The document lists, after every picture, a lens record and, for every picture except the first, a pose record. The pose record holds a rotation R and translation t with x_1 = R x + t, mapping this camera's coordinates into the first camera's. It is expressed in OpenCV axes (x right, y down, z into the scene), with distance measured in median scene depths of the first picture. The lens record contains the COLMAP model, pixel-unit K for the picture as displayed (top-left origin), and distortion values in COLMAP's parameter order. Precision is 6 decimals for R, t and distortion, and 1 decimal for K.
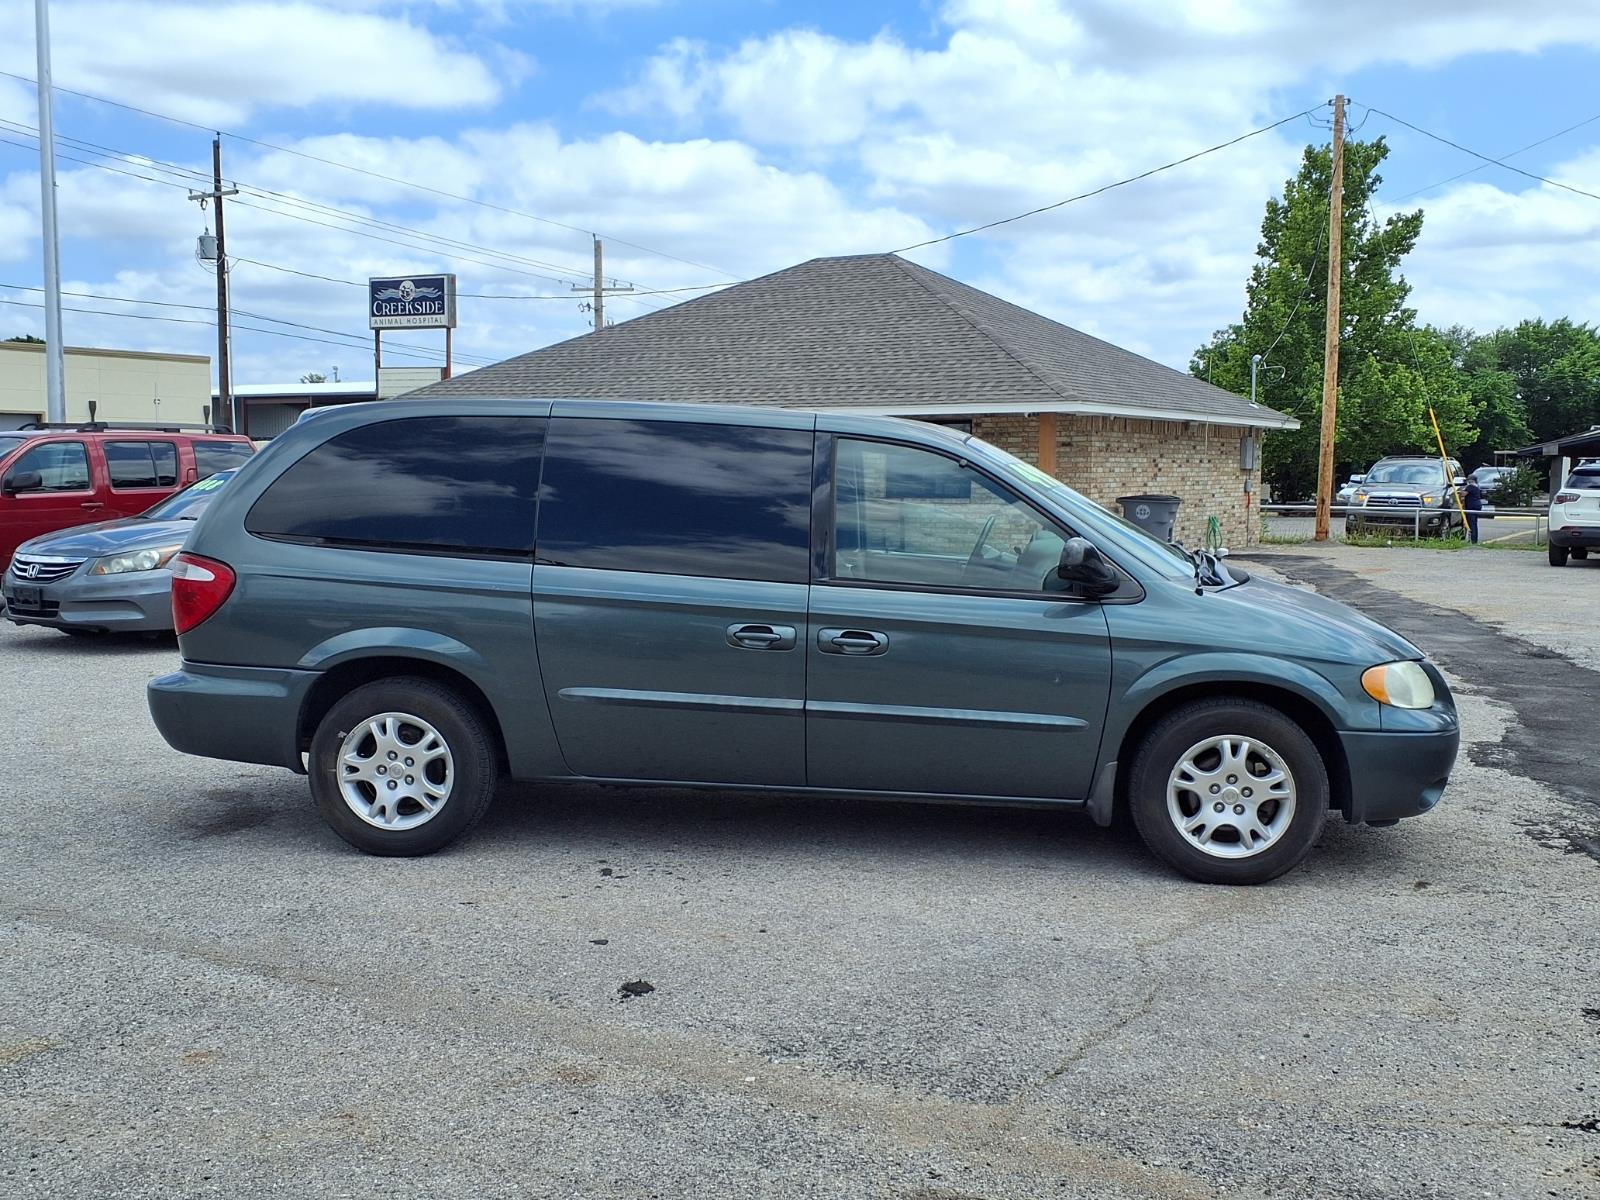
lens RADIAL K [[1618.5, 0, 818.3], [0, 1618.5, 589.9], [0, 0, 1]] dist [0.172284, -0.437452]
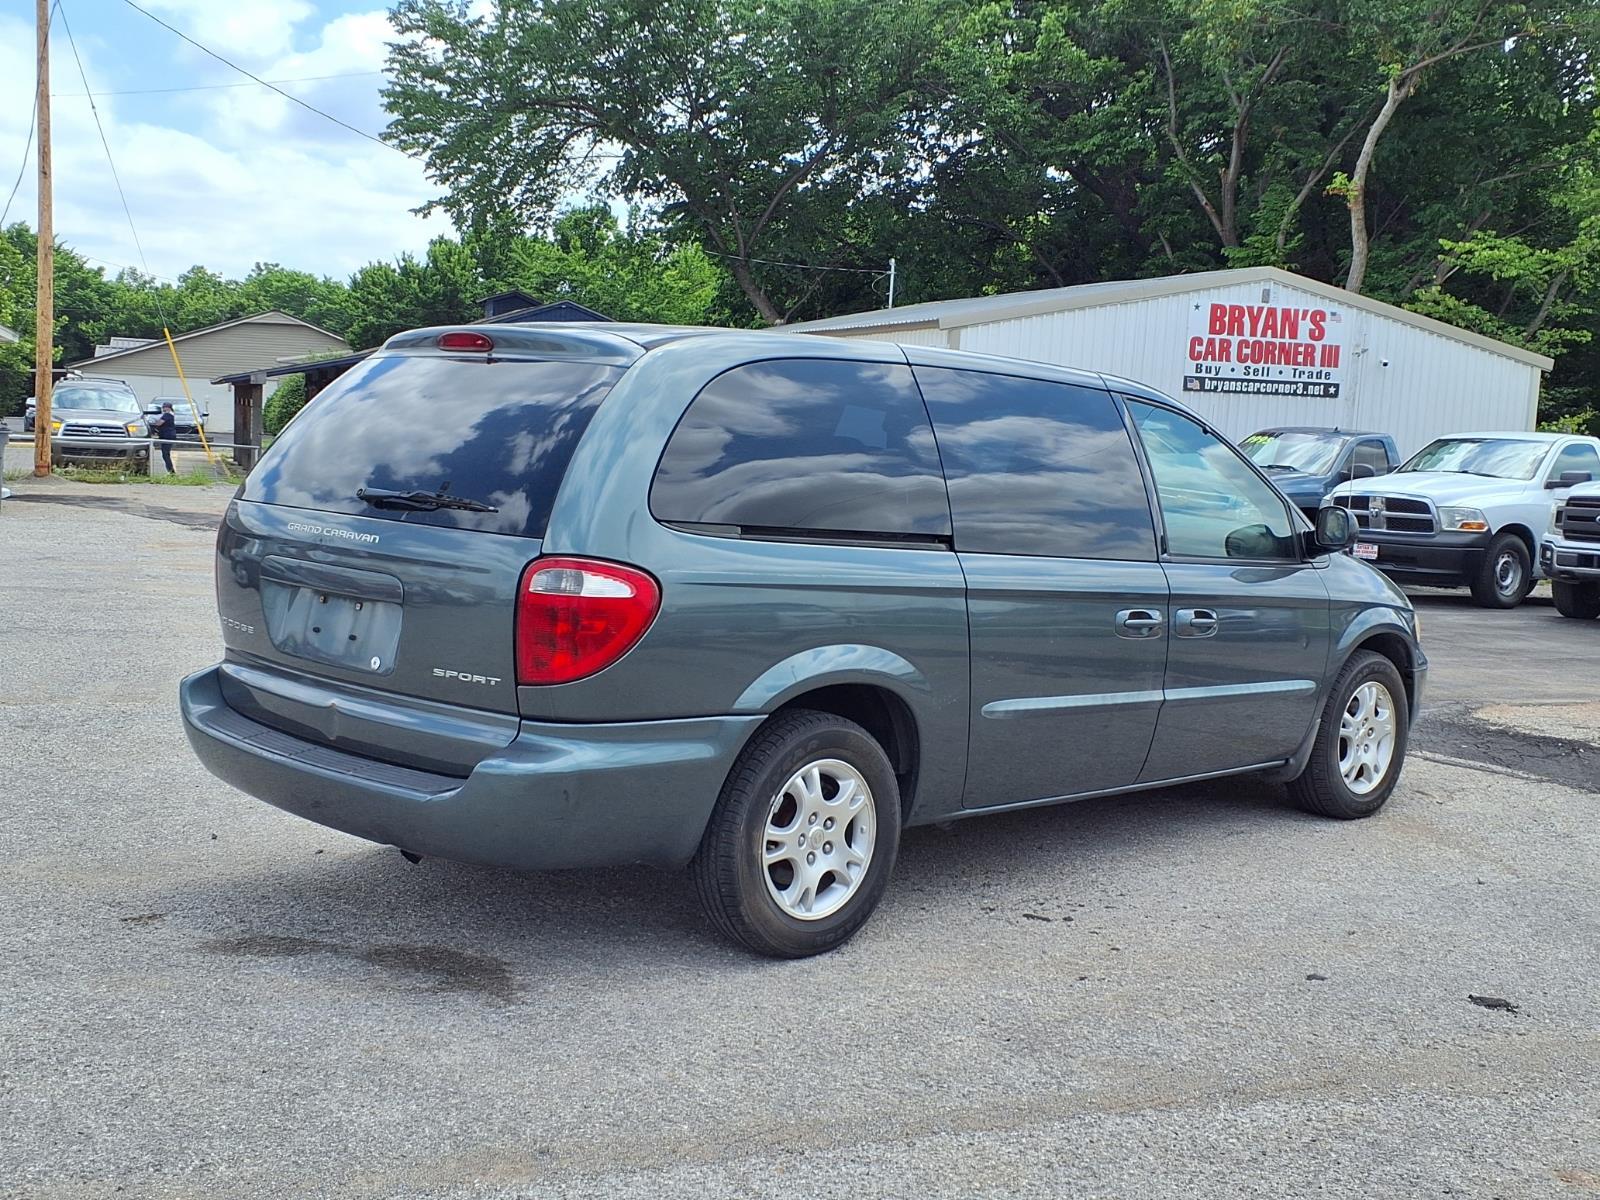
lens RADIAL K [[1783.8, 0, 800.0], [0, 1783.8, 600.0], [0, 0, 1]] dist [0.205700, -0.492348]
pose [[0.636655, -0.059210, 0.768872, -0.879109], [0.025807, 0.998125, 0.055496, -0.041807], [-0.770717, -0.015489, 0.636989, 0.493917]]
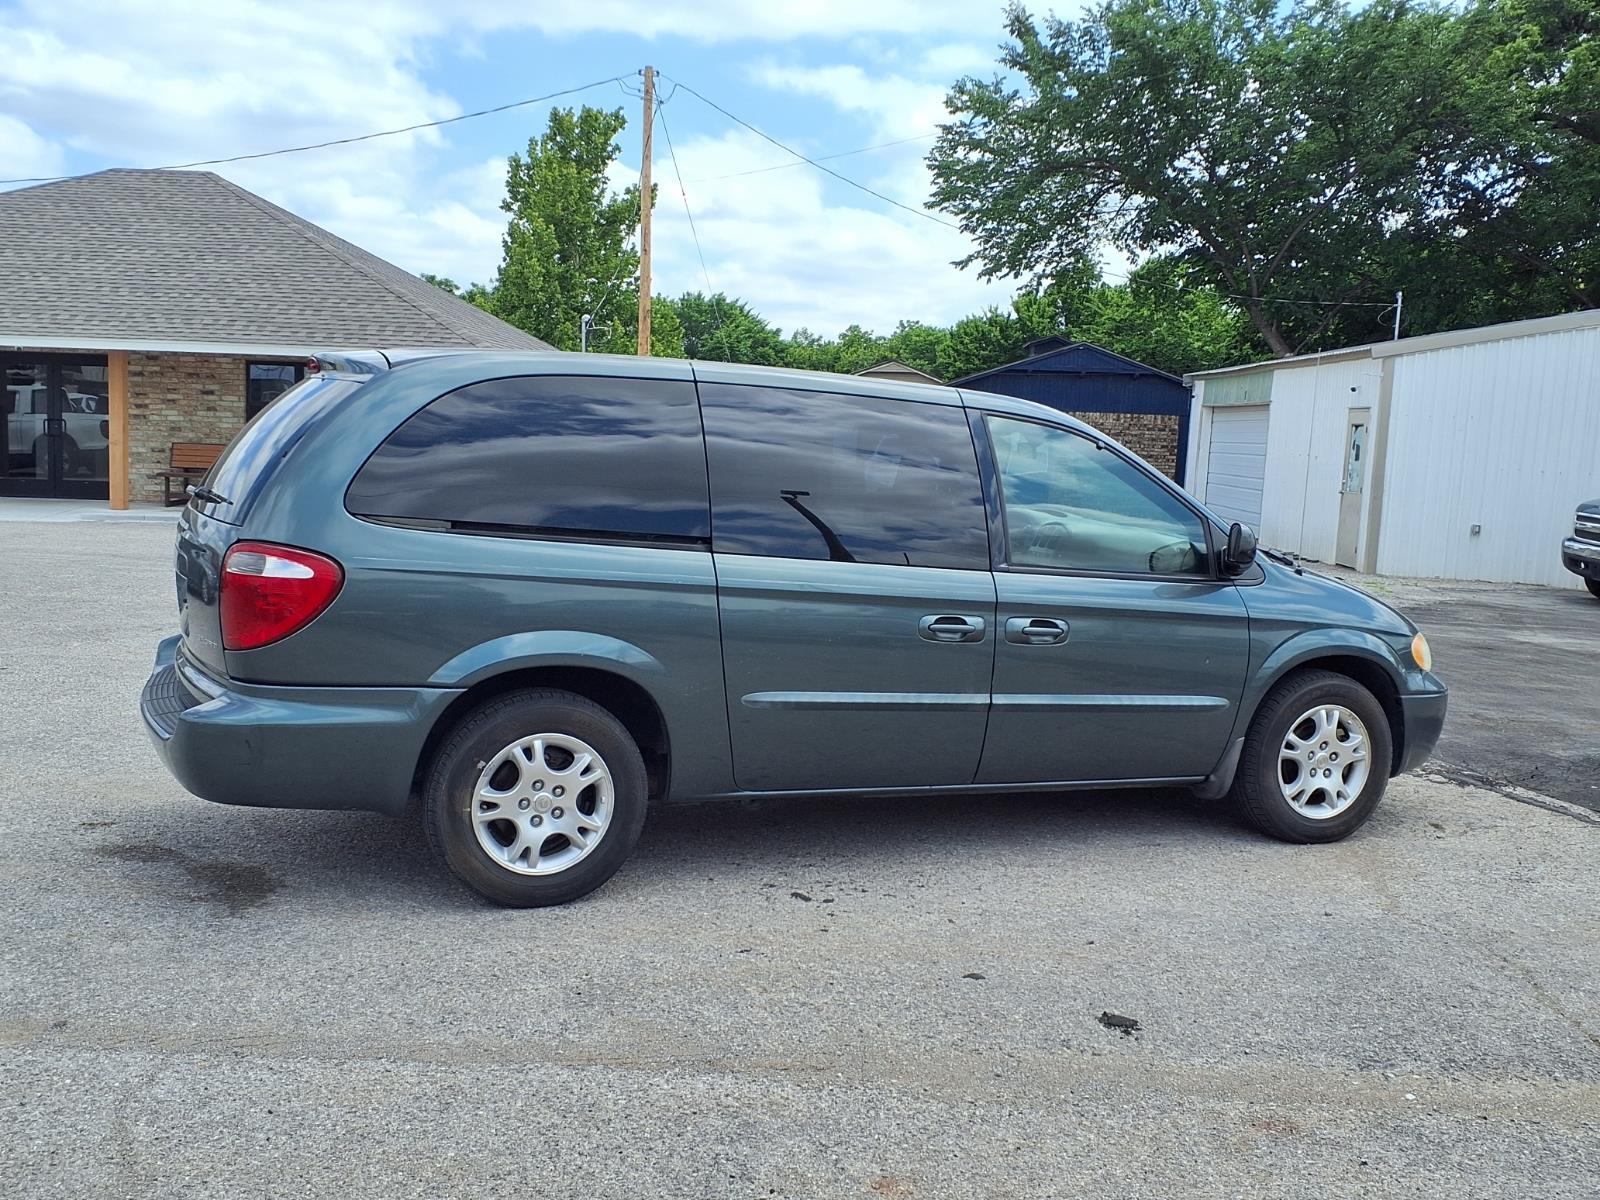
lens RADIAL K [[1618.5, 0, 818.3], [0, 1618.5, 589.9], [0, 0, 1]] dist [0.172284, -0.437452]
pose [[0.867127, -0.021339, 0.497629, -0.545212], [0.005738, 0.999444, 0.032859, -0.023344], [-0.498054, -0.025637, 0.866767, 0.221203]]
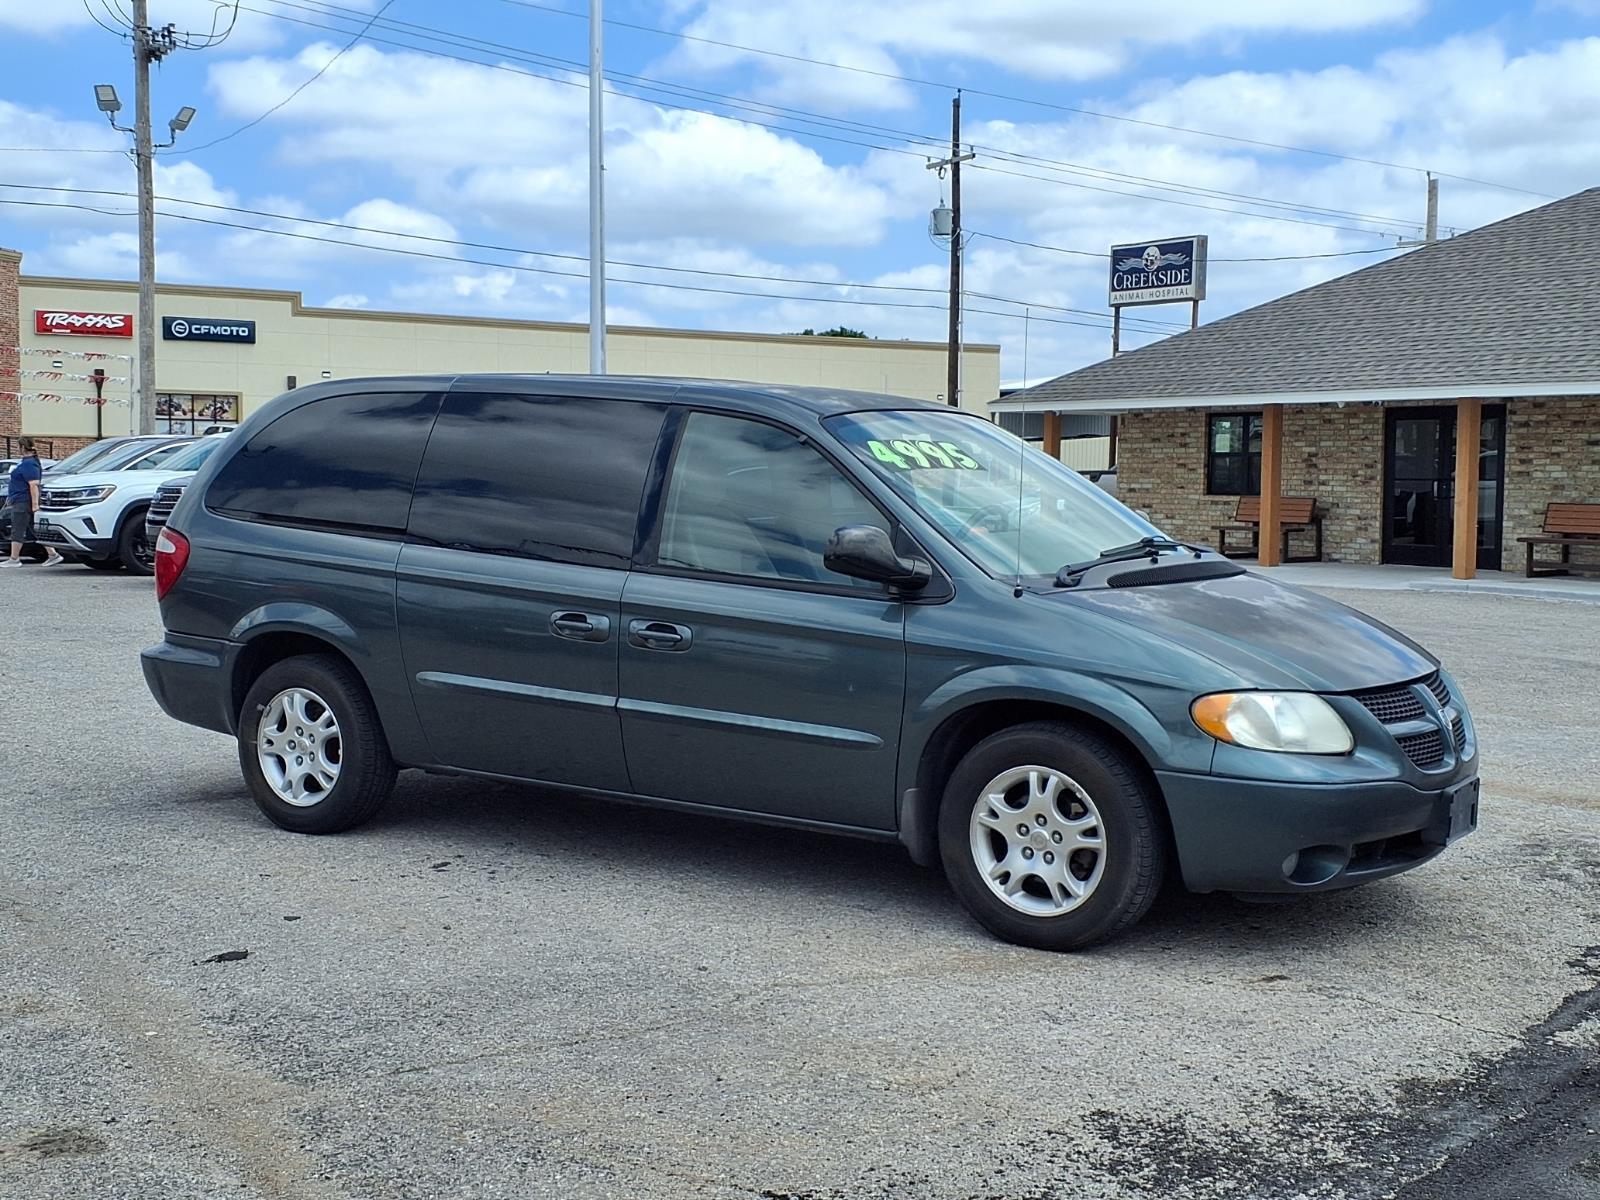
lens RADIAL K [[1992.5, 0, 800.0], [0, 1992.5, 600.0], [0, 0, 1]] dist [0.236797, -0.736856]
pose [[0.887712, 0.034955, -0.459071, 0.577730], [-0.040345, 0.999184, -0.001935, 0.010901], [0.458629, 0.020240, 0.888397, 0.040716]]
